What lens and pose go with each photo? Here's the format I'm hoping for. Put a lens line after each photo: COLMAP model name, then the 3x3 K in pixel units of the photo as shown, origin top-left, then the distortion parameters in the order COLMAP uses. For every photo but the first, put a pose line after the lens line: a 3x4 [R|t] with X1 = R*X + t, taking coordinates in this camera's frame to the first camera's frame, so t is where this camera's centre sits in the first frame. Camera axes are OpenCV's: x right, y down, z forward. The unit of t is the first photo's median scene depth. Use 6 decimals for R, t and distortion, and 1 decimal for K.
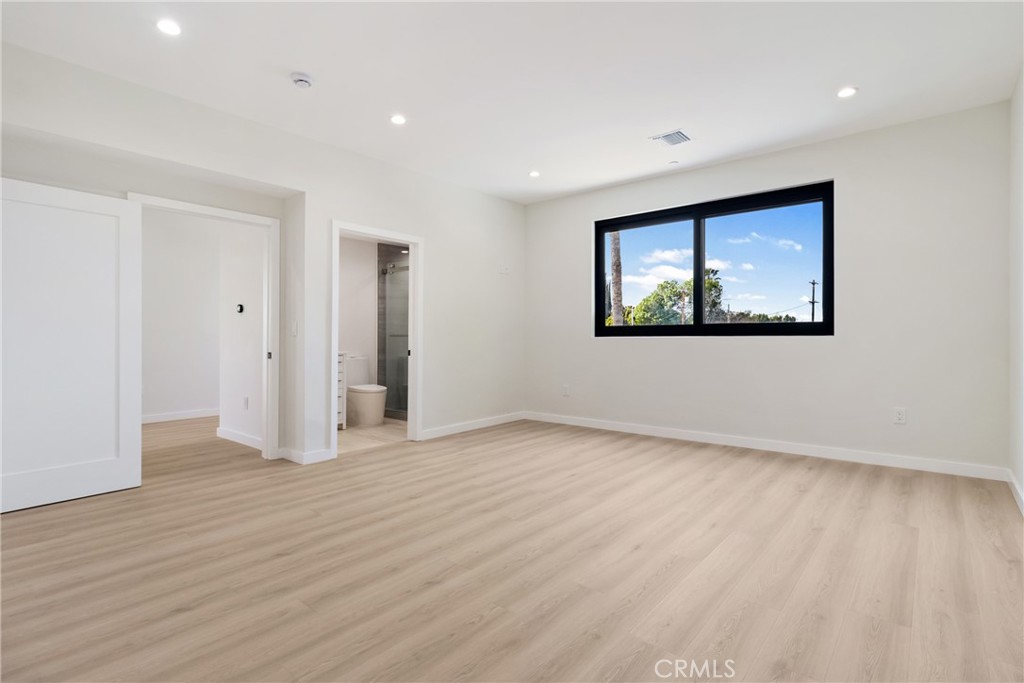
lens RADIAL K [[479.8, 0, 508.4], [0, 479.8, 341.3], [0, 0, 1]] dist [0.003017, 0.000270]
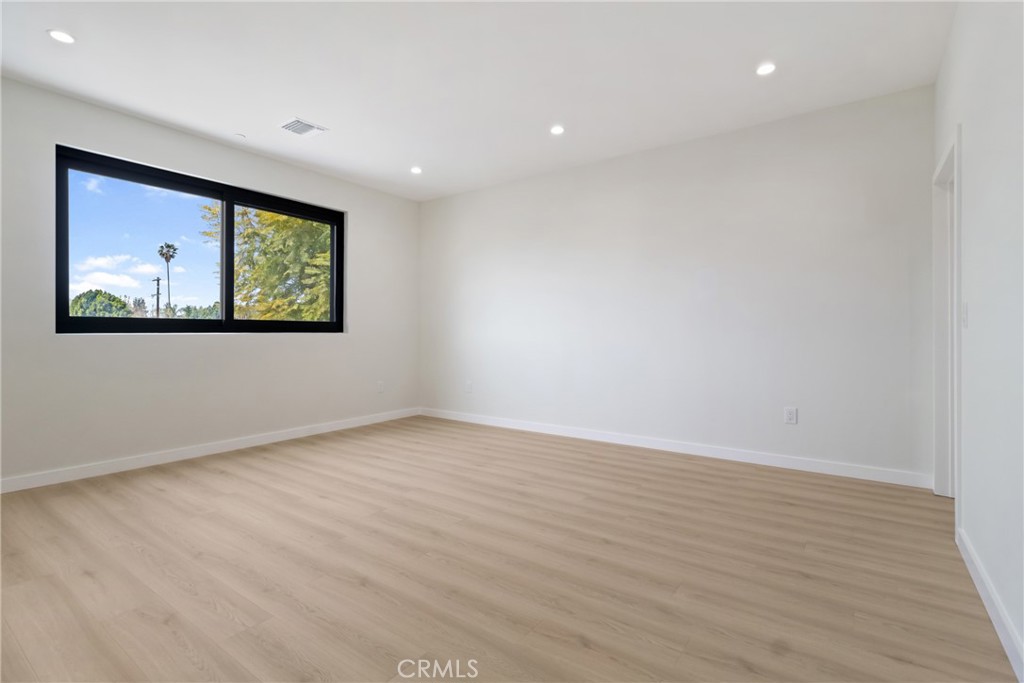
lens RADIAL K [[479.8, 0, 512.4], [0, 479.8, 338.1], [0, 0, 1]] dist [0.003017, 0.000270]
pose [[-0.055943, -0.008358, 0.998399, -0.723275], [0.009437, 0.999916, 0.008899, -0.004936], [-0.998389, 0.009920, -0.055860, 0.709045]]
